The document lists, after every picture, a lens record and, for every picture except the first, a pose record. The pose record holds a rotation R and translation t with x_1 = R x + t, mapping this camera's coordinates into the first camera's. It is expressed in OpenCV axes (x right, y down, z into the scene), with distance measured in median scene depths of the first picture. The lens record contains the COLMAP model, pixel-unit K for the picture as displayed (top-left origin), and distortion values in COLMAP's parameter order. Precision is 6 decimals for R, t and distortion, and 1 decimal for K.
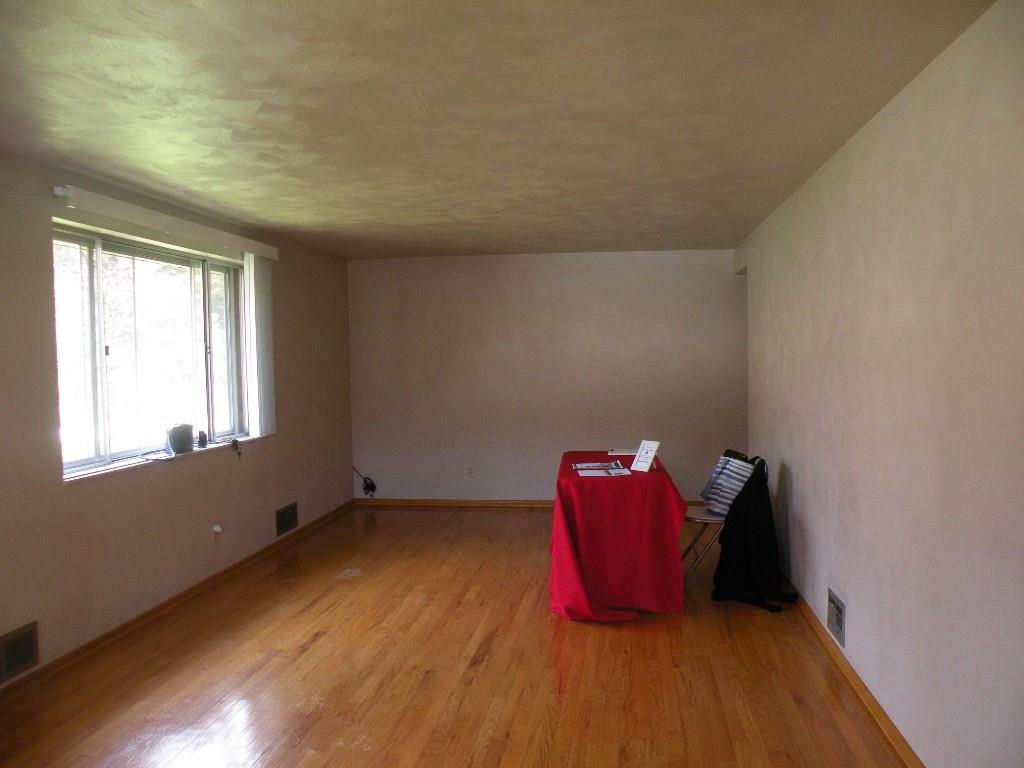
lens RADIAL K [[828.6, 0, 512.0], [0, 828.6, 384.0], [0, 0, 1]] dist [-0.195775, 0.172328]
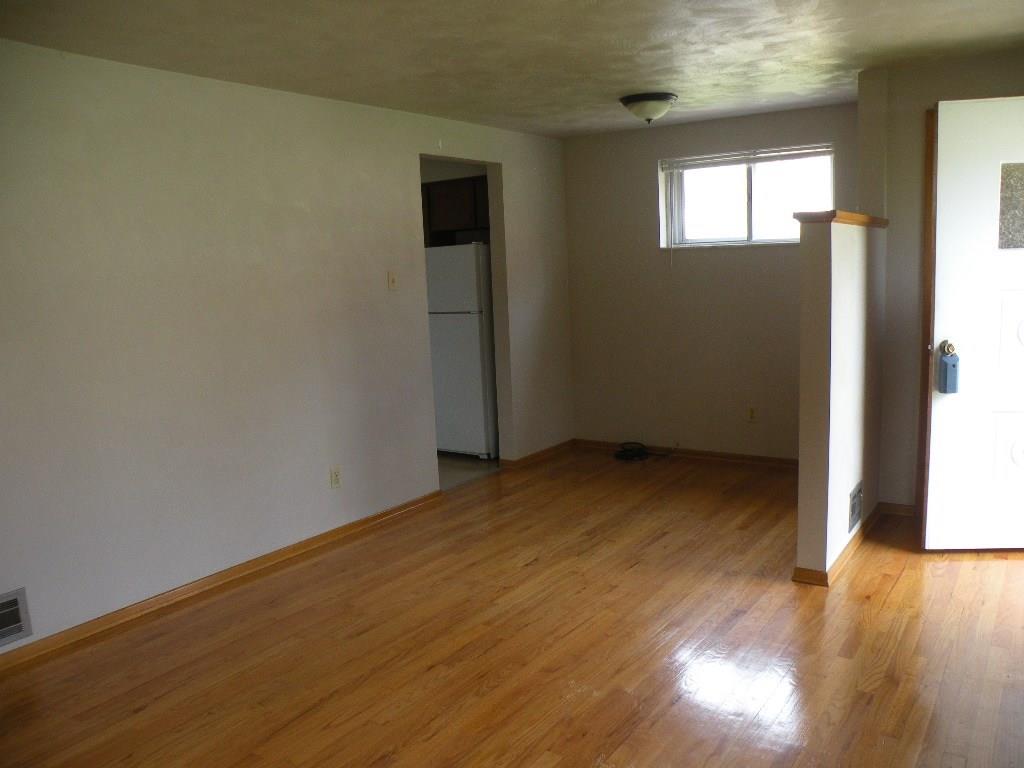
lens RADIAL K [[828.6, 0, 512.0], [0, 828.6, 384.0], [0, 0, 1]] dist [-0.195775, 0.172328]
pose [[-0.891164, -0.013714, 0.453474, -0.447944], [0.070808, 0.983090, 0.168881, -0.049779], [-0.448121, 0.182610, -0.875123, 1.471528]]
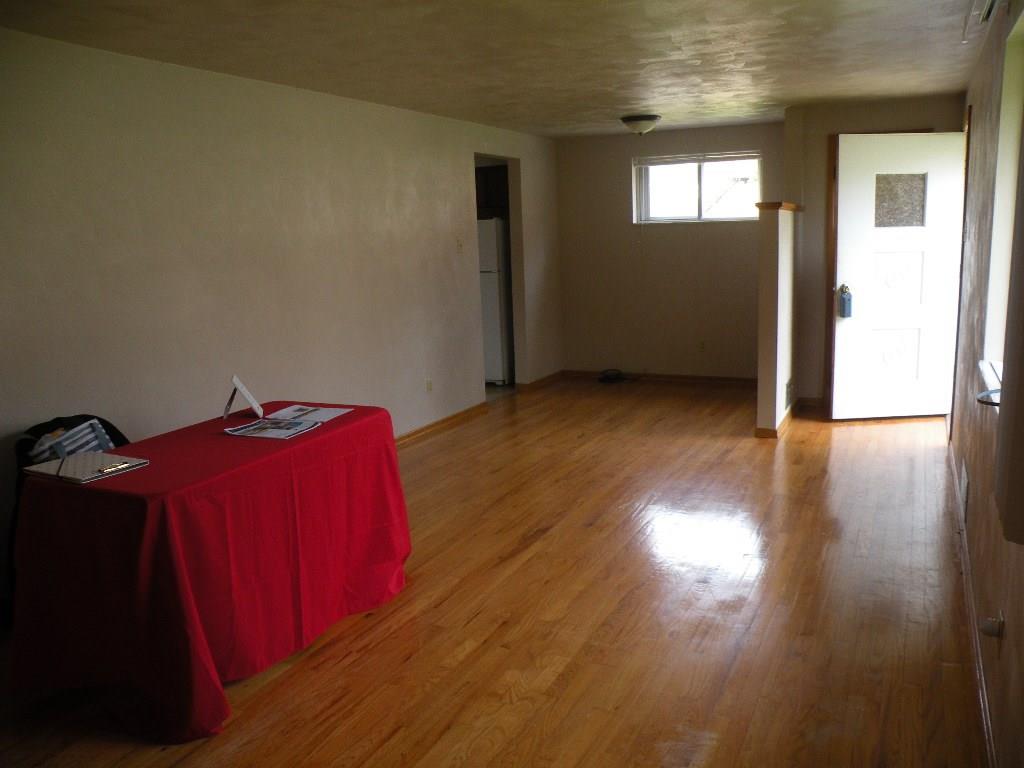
lens RADIAL K [[828.6, 0, 512.0], [0, 828.6, 384.0], [0, 0, 1]] dist [-0.195775, 0.172328]
pose [[-0.946290, -0.009055, 0.323192, -0.373314], [0.061487, 0.976325, 0.207386, -0.075315], [-0.317418, 0.216120, -0.923330, 2.083762]]
